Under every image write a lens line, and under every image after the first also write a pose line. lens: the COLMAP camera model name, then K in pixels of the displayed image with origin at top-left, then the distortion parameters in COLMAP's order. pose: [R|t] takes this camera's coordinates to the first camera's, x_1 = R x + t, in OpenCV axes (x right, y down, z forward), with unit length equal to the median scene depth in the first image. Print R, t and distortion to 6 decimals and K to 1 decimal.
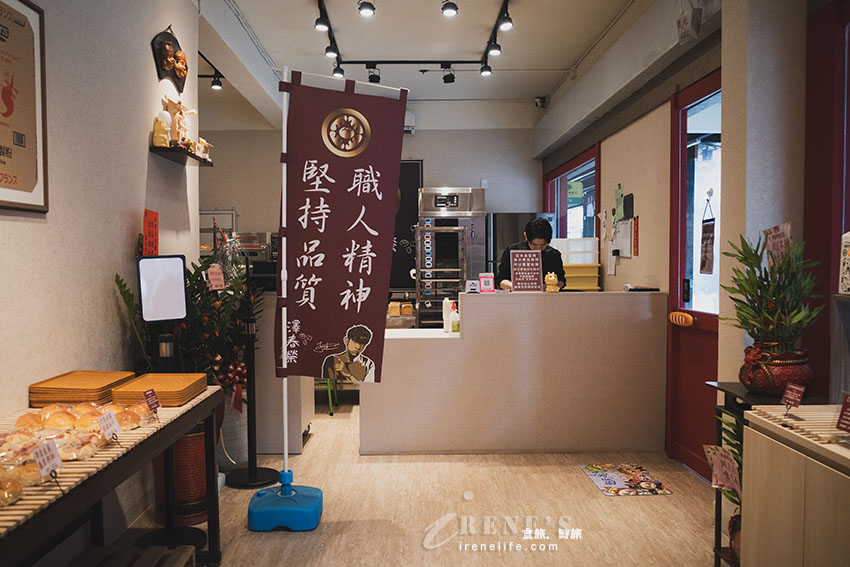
lens RADIAL K [[690.7, 0, 425.0], [0, 690.7, 283.5], [0, 0, 1]] dist [-0.019627, 0.010339]
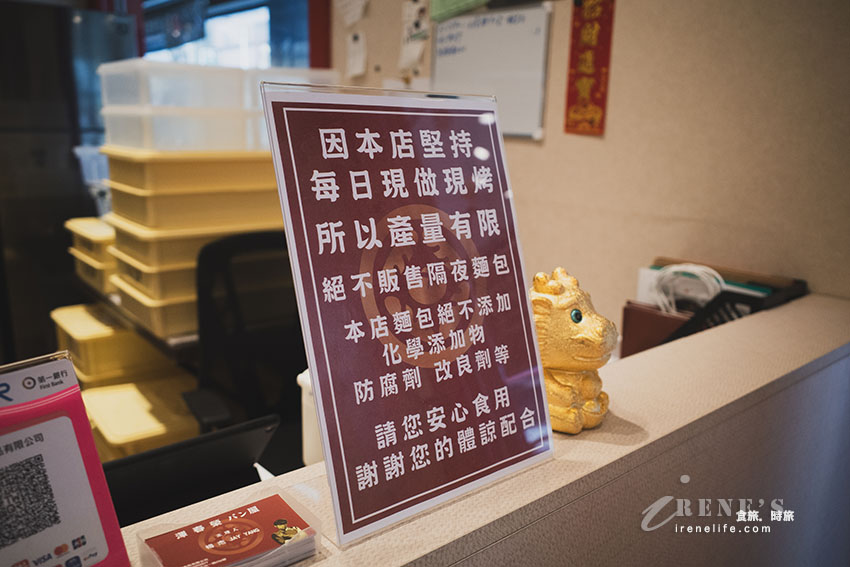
lens RADIAL K [[690.7, 0, 425.0], [0, 690.7, 283.5], [0, 0, 1]] dist [-0.019627, 0.010339]
pose [[0.788943, -0.114870, 0.603633, 0.082047], [-0.010503, 0.979706, 0.200163, -0.040811], [-0.614376, -0.164257, 0.771726, 0.915890]]
